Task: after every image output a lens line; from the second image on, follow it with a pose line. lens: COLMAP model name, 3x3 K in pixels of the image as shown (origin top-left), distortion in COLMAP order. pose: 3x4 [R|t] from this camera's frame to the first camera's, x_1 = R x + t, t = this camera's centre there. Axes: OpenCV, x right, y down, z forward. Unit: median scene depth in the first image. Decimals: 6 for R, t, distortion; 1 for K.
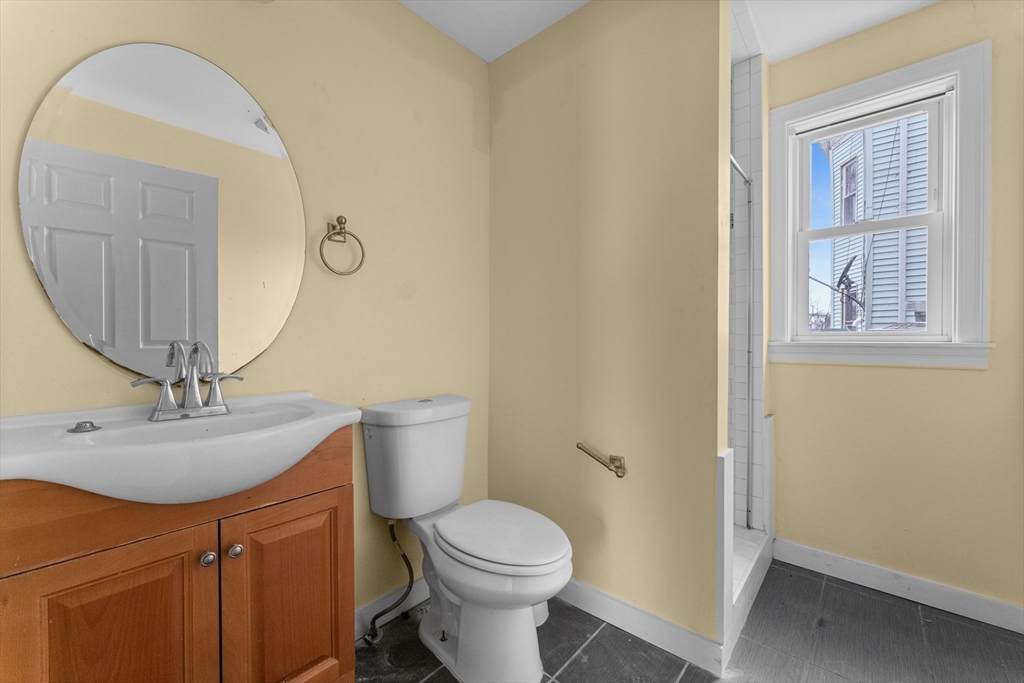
lens RADIAL K [[422.2, 0, 514.4], [0, 422.2, 341.5], [0, 0, 1]] dist [0.001258, -0.000730]
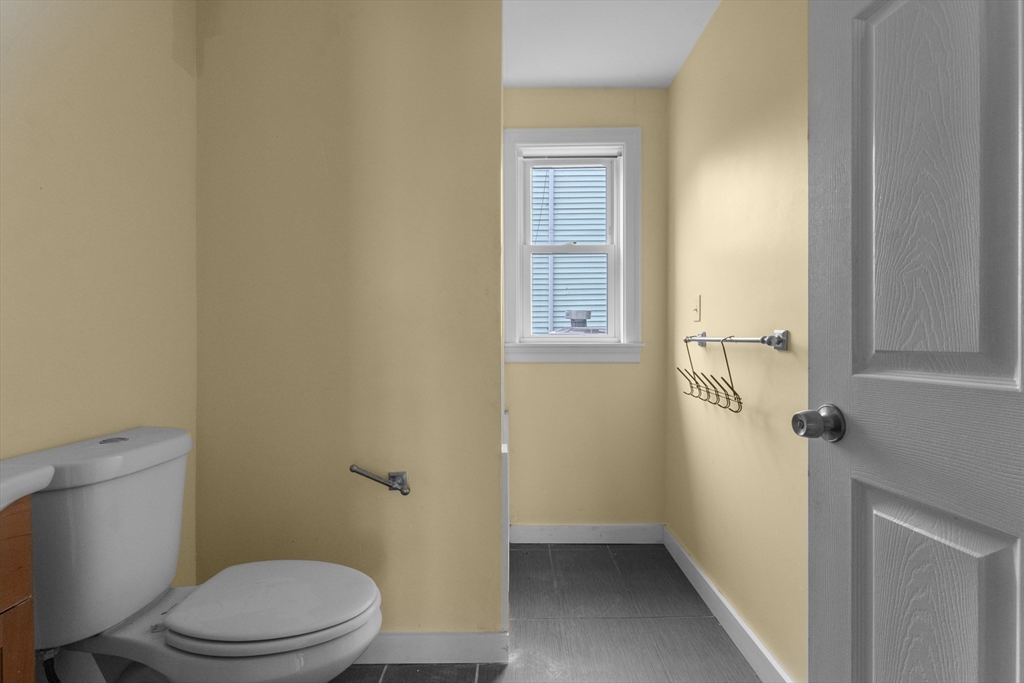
lens RADIAL K [[489.5, 0, 508.2], [0, 489.5, 341.3], [0, 0, 1]] dist [0.004109, -0.000375]
pose [[0.751682, -0.002969, 0.659519, -0.261107], [0.007039, 0.999969, -0.003521, -0.000479], [-0.659488, 0.007289, 0.751680, 0.063981]]
